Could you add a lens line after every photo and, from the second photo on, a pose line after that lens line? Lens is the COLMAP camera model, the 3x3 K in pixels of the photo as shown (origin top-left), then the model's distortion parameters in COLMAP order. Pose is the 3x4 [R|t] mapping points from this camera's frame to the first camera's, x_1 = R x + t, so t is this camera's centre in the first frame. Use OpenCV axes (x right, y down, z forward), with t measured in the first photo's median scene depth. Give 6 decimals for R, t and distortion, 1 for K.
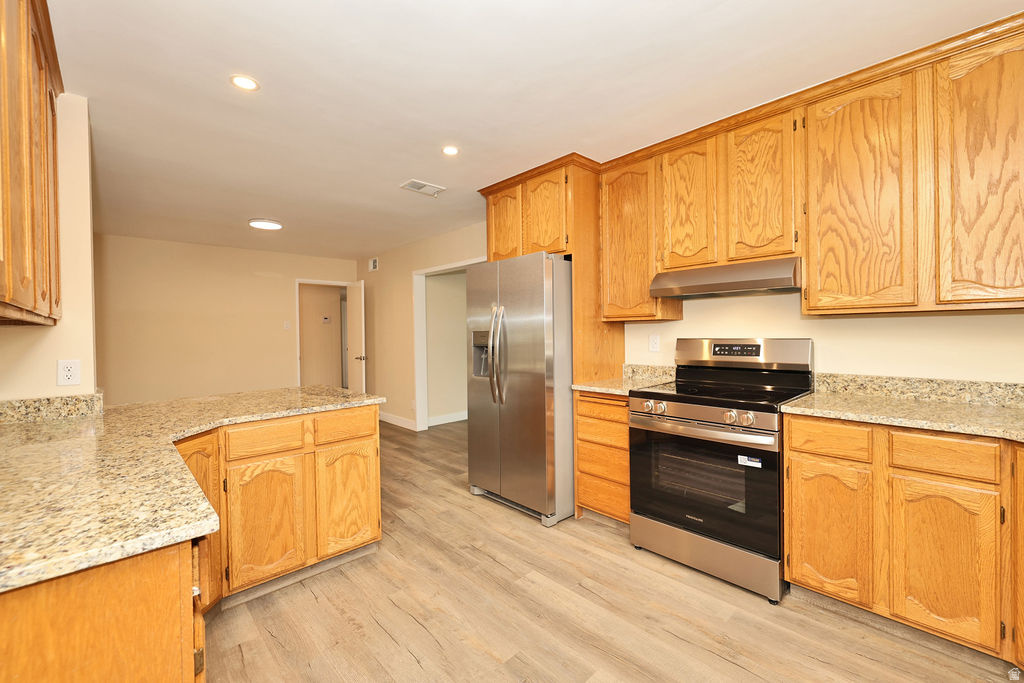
lens RADIAL K [[434.8, 0, 511.8], [0, 434.8, 333.7], [0, 0, 1]] dist [-0.001132, -0.000826]
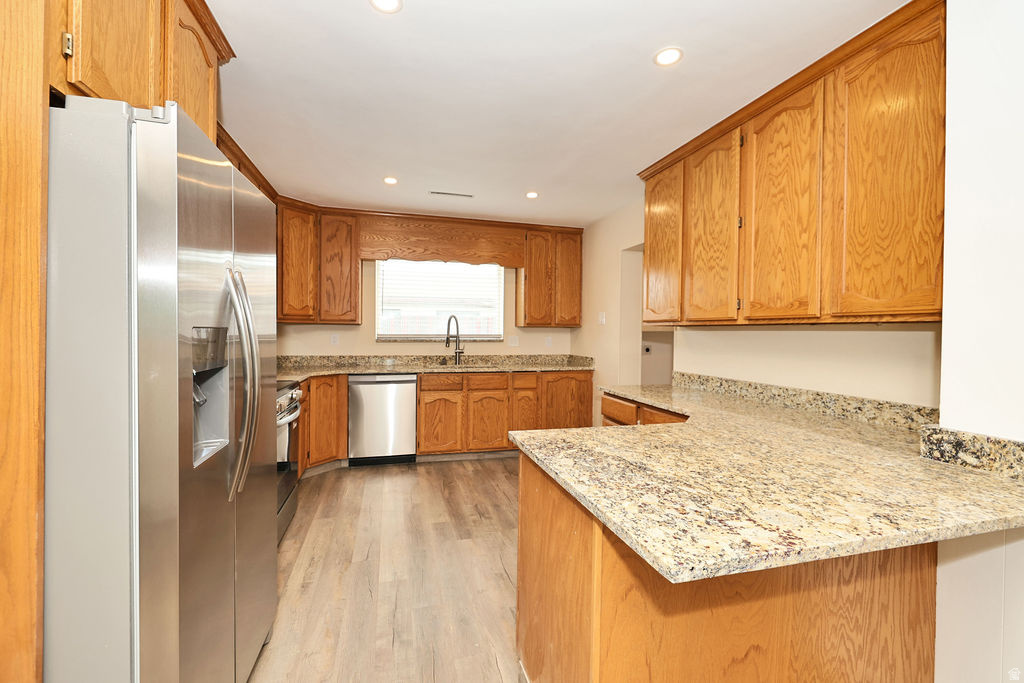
lens RADIAL K [[434.8, 0, 511.8], [0, 434.8, 333.7], [0, 0, 1]] dist [-0.001132, -0.000826]
pose [[-0.891748, 0.003763, 0.452517, -0.611540], [0.004819, 0.999988, 0.001181, 0.001371], [-0.452507, 0.003234, -0.891755, 1.639299]]
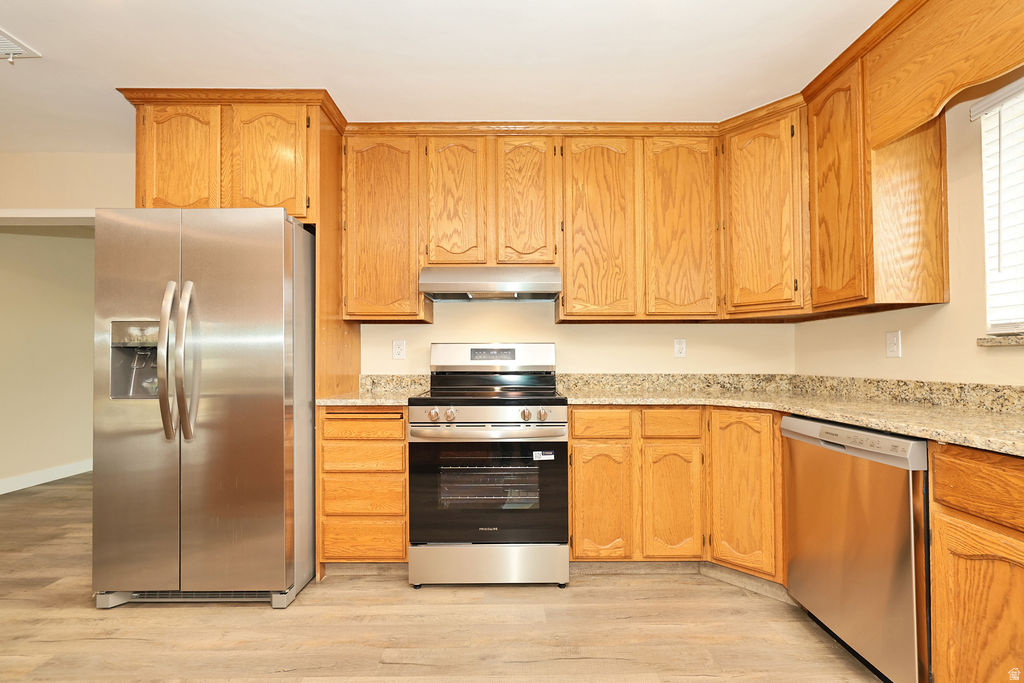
lens RADIAL K [[436.0, 0, 512.4], [0, 436.0, 356.6], [0, 0, 1]] dist [-0.001650, -0.000160]
pose [[0.668619, 0.021259, 0.743301, -0.226448], [-0.004590, 0.999690, -0.024464, 0.073209], [-0.743591, 0.012945, 0.668510, 0.308876]]
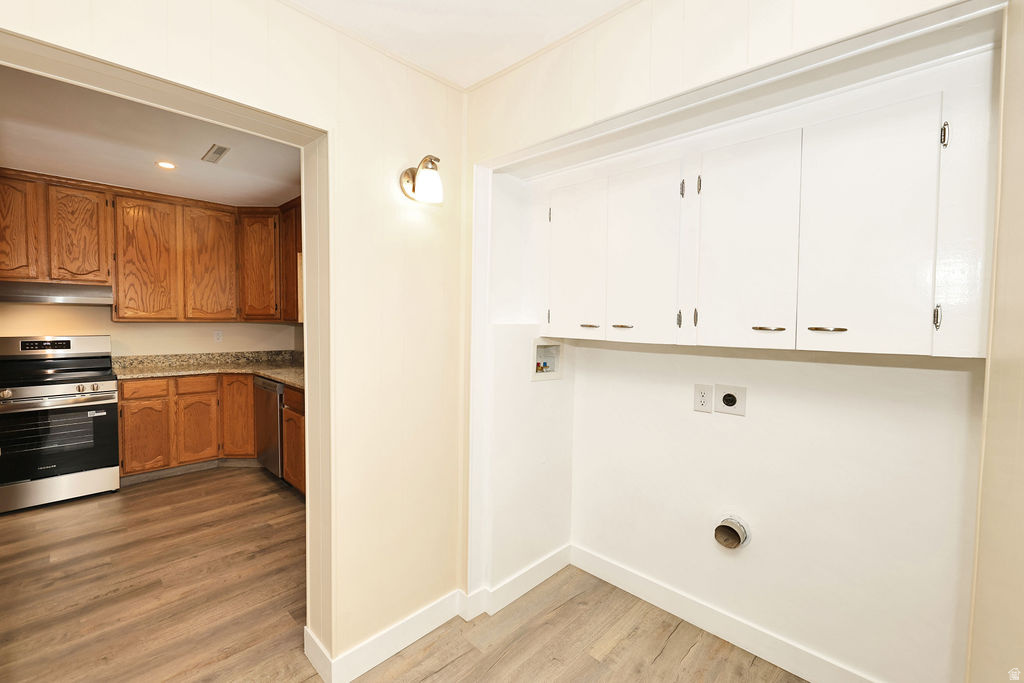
lens RADIAL K [[434.8, 0, 511.8], [0, 434.8, 333.7], [0, 0, 1]] dist [-0.001132, -0.000826]
pose [[-0.058897, -0.021849, 0.998025, -0.963707], [-0.007040, 0.999745, 0.021472, -0.038853], [-0.998239, -0.005761, -0.059035, -0.370602]]
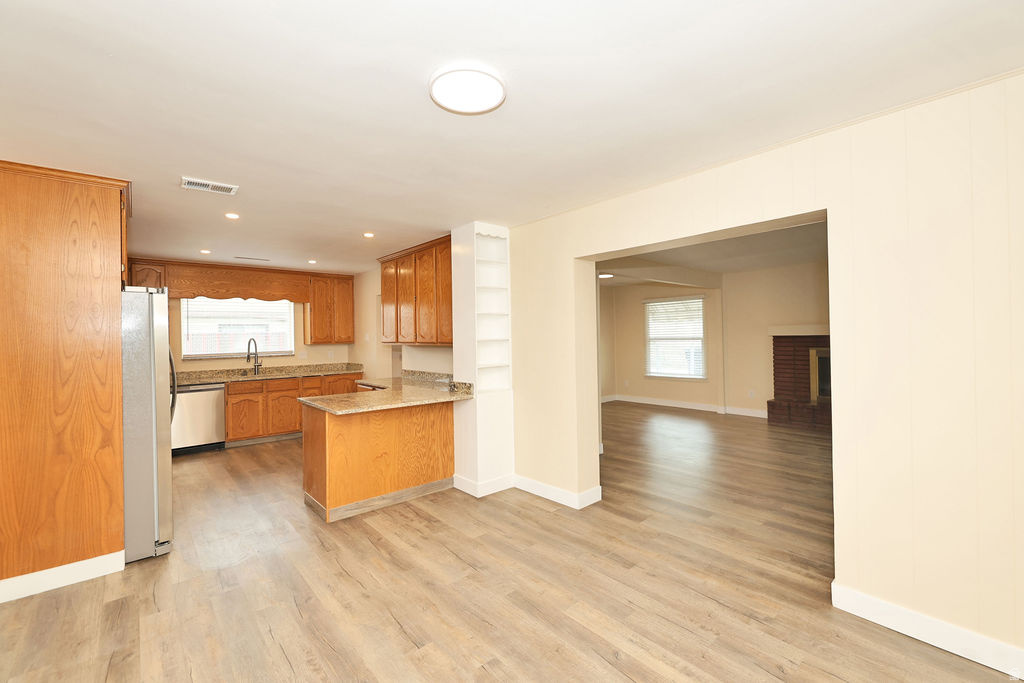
lens RADIAL K [[434.8, 0, 511.8], [0, 434.8, 333.7], [0, 0, 1]] dist [-0.001132, -0.000826]
pose [[-0.999081, 0.033622, 0.026589, -1.133730], [0.033600, 0.999435, -0.001284, -0.051803], [-0.026618, -0.000390, -0.999646, 2.604976]]
